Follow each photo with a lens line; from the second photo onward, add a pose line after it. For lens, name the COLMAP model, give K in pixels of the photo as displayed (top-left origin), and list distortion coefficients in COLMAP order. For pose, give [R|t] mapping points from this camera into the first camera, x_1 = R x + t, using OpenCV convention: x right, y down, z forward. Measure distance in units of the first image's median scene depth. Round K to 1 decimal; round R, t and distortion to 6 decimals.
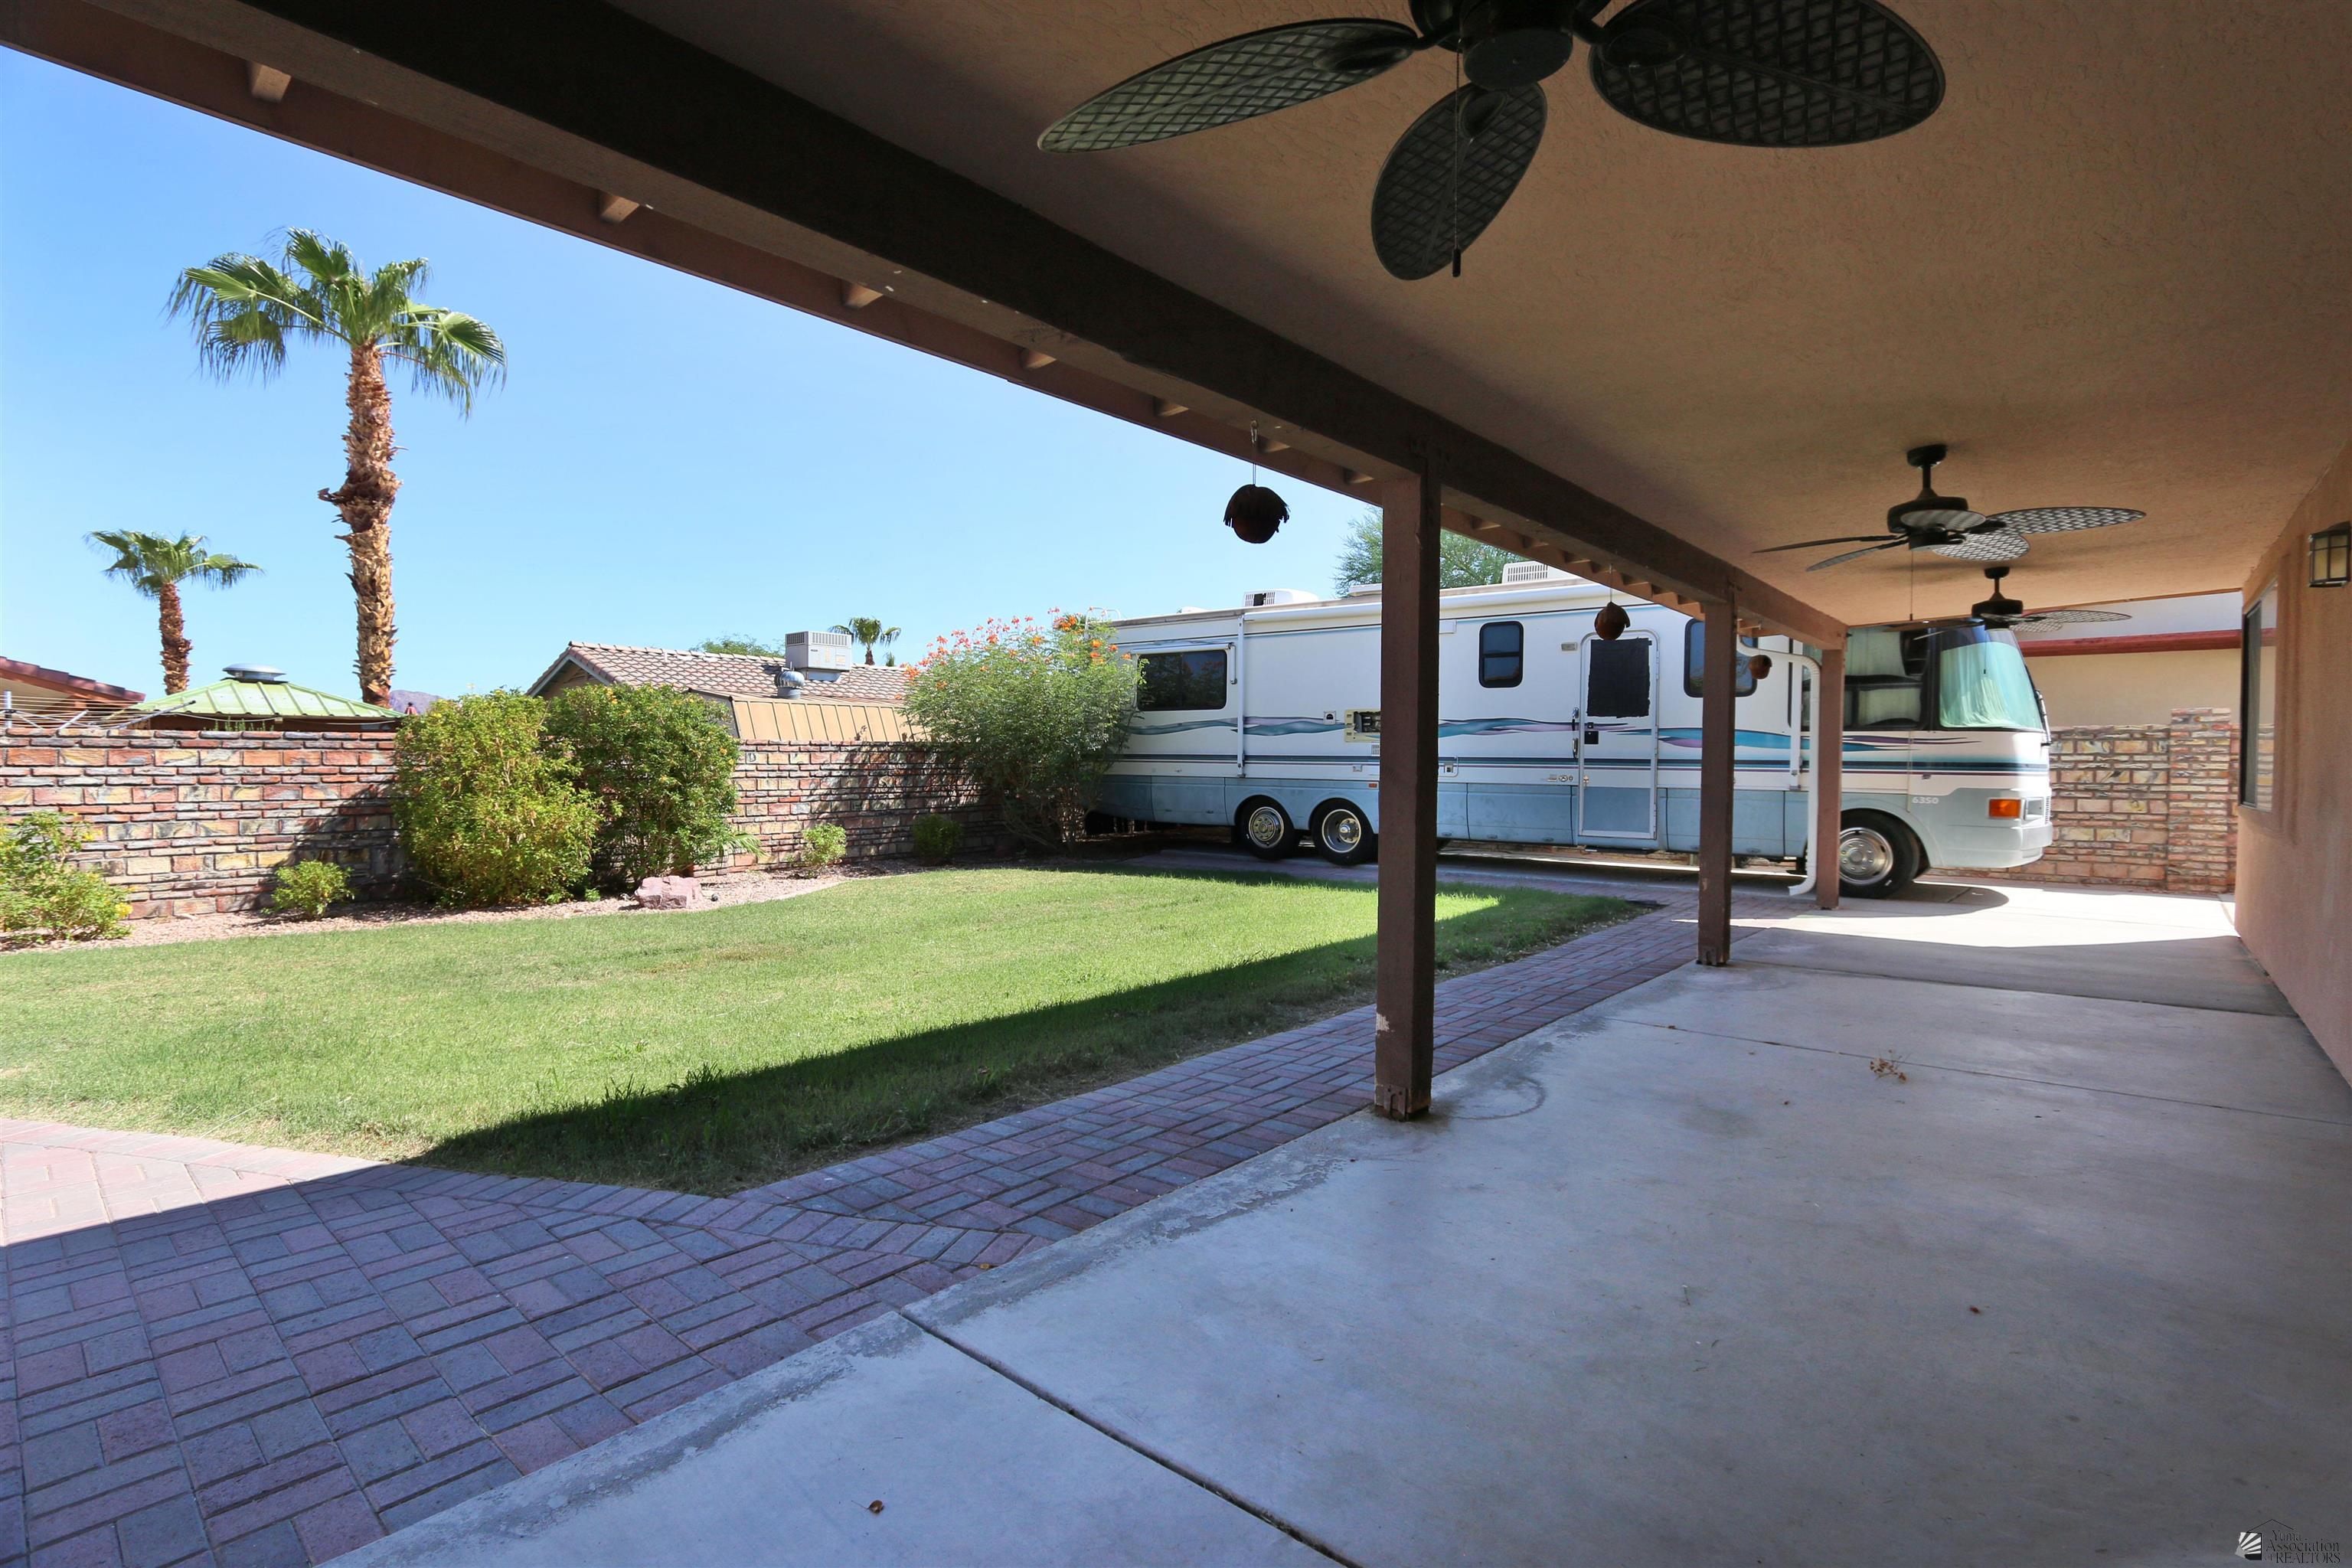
lens RADIAL K [[1091.6, 0, 1161.9], [0, 1091.6, 787.9], [0, 0, 1]] dist [-0.020657, -0.000365]
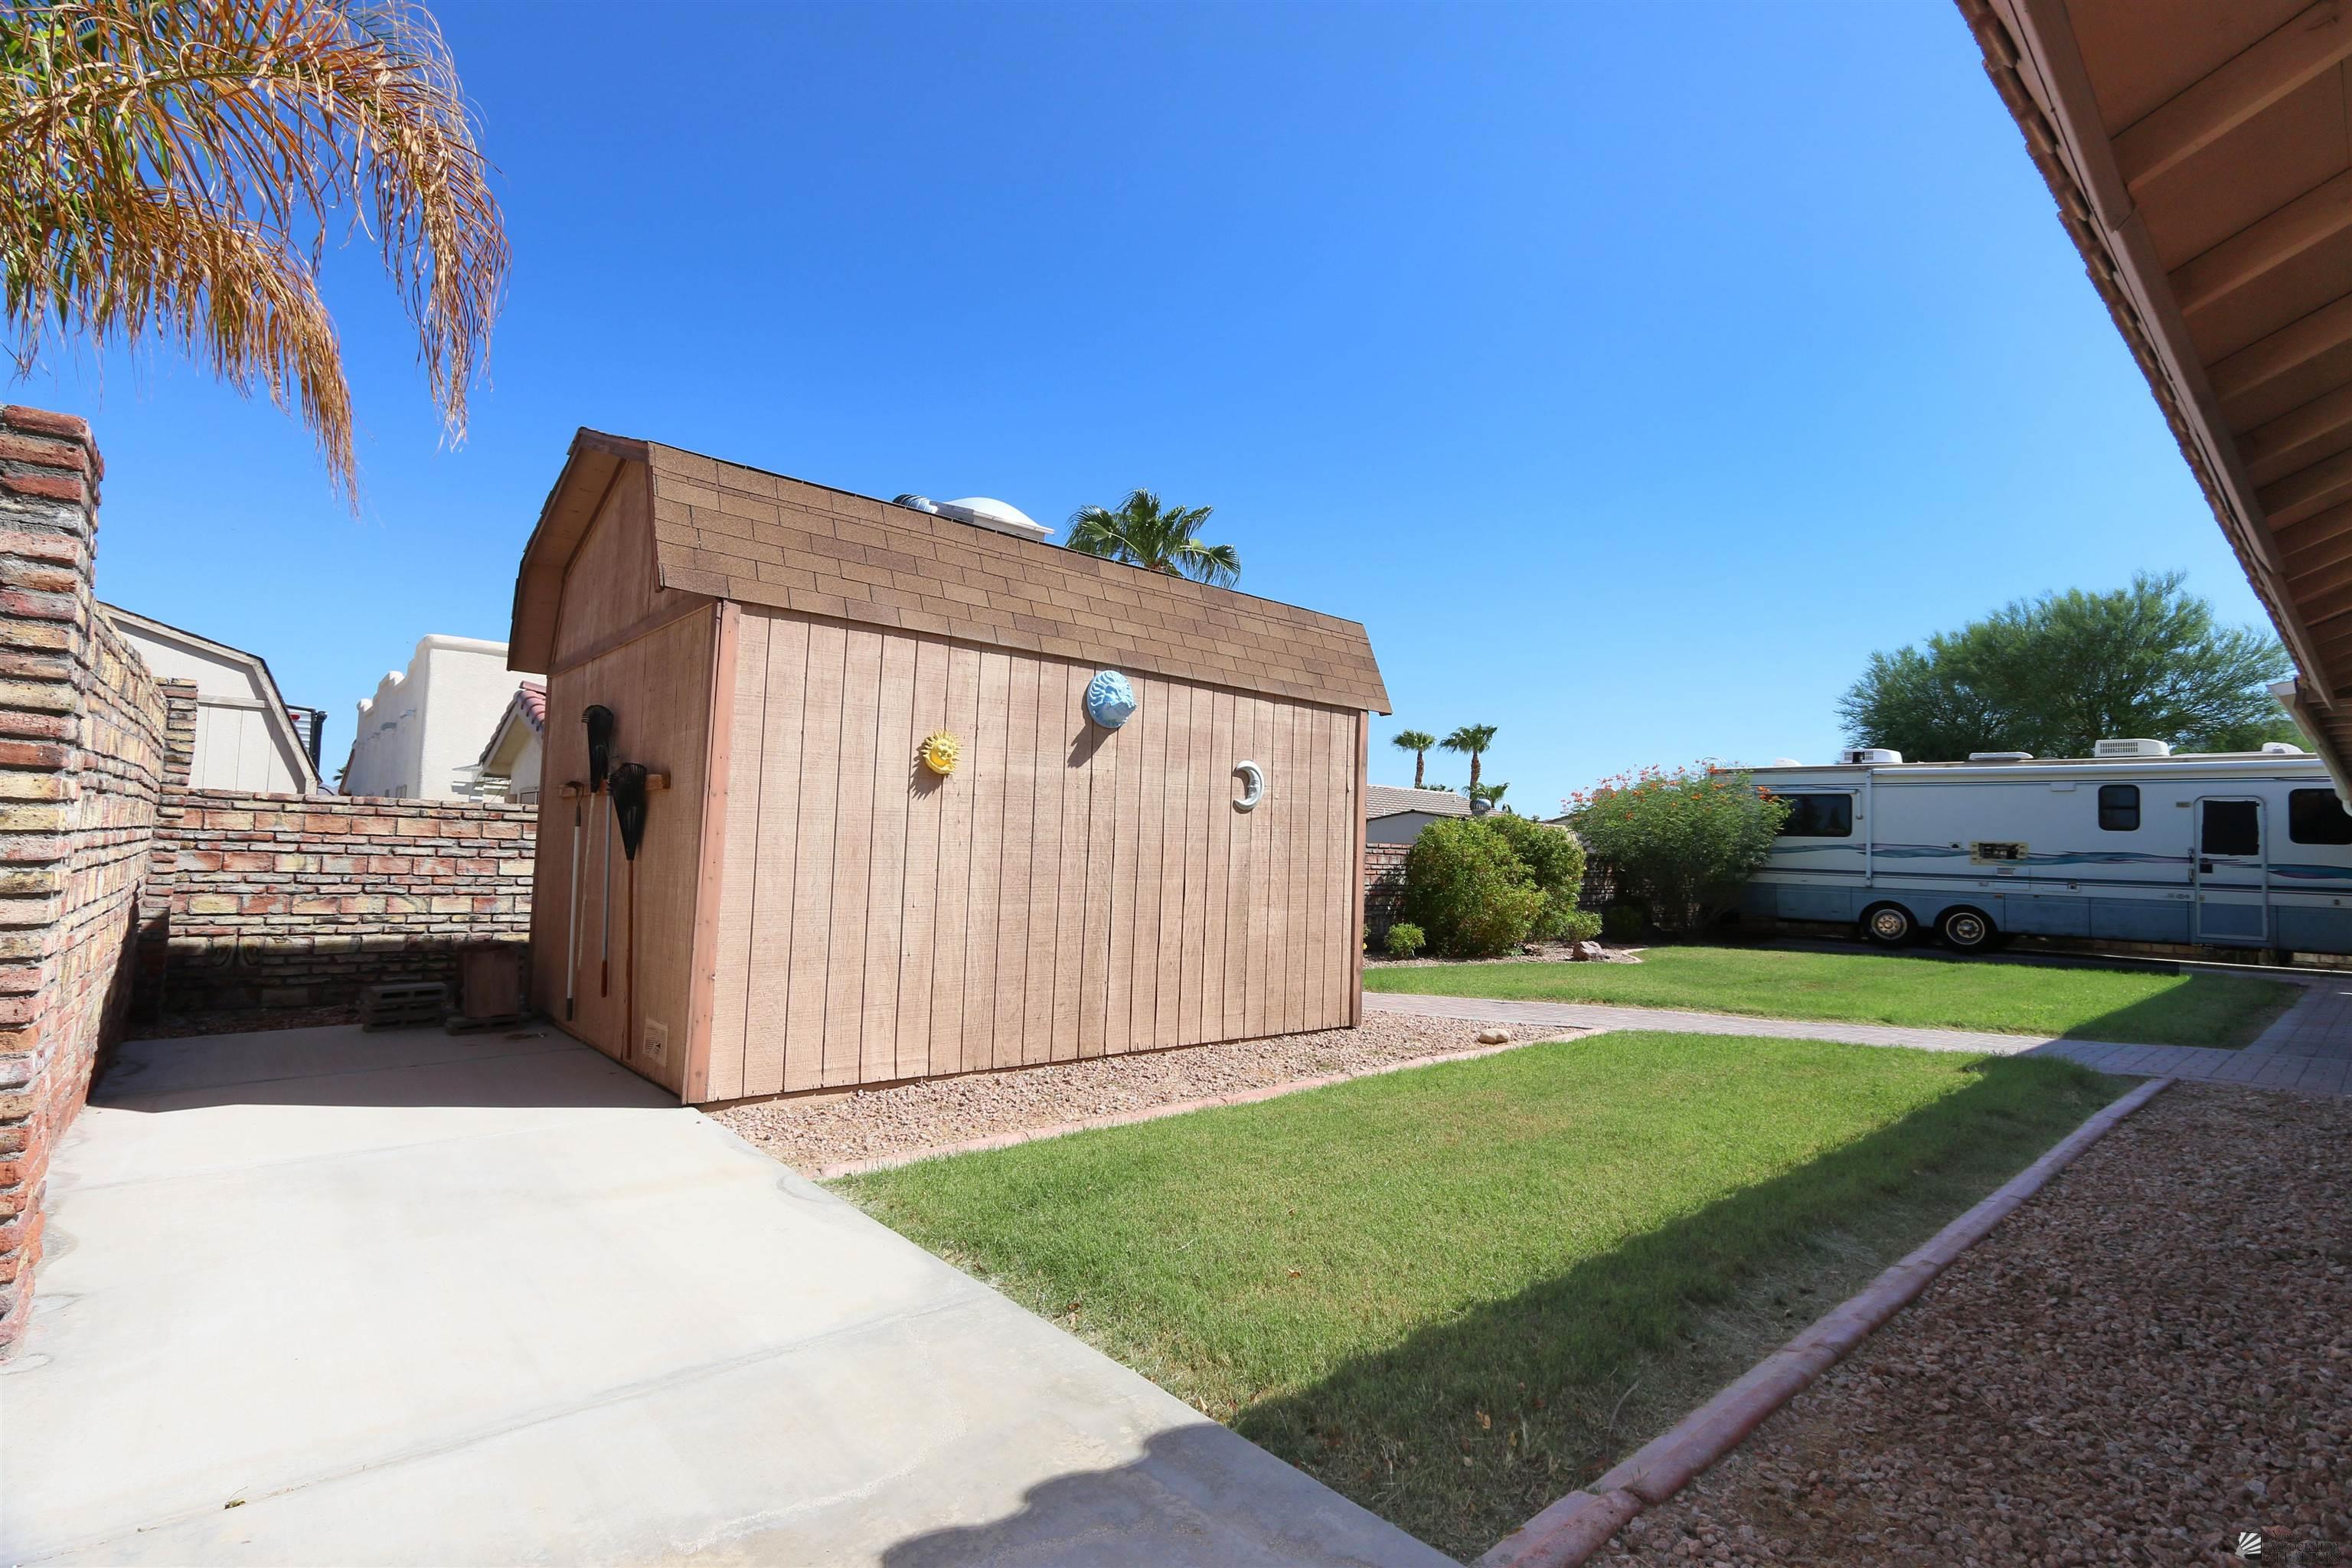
lens RADIAL K [[1092.4, 0, 1176.0], [0, 1092.4, 784.0], [0, 0, 1]] dist [0.000925, 0.000151]
pose [[0.992803, 0.019190, -0.118211, -0.654605], [-0.029703, 0.995693, -0.087829, 0.008039], [0.116017, 0.090709, 0.989097, -0.493092]]
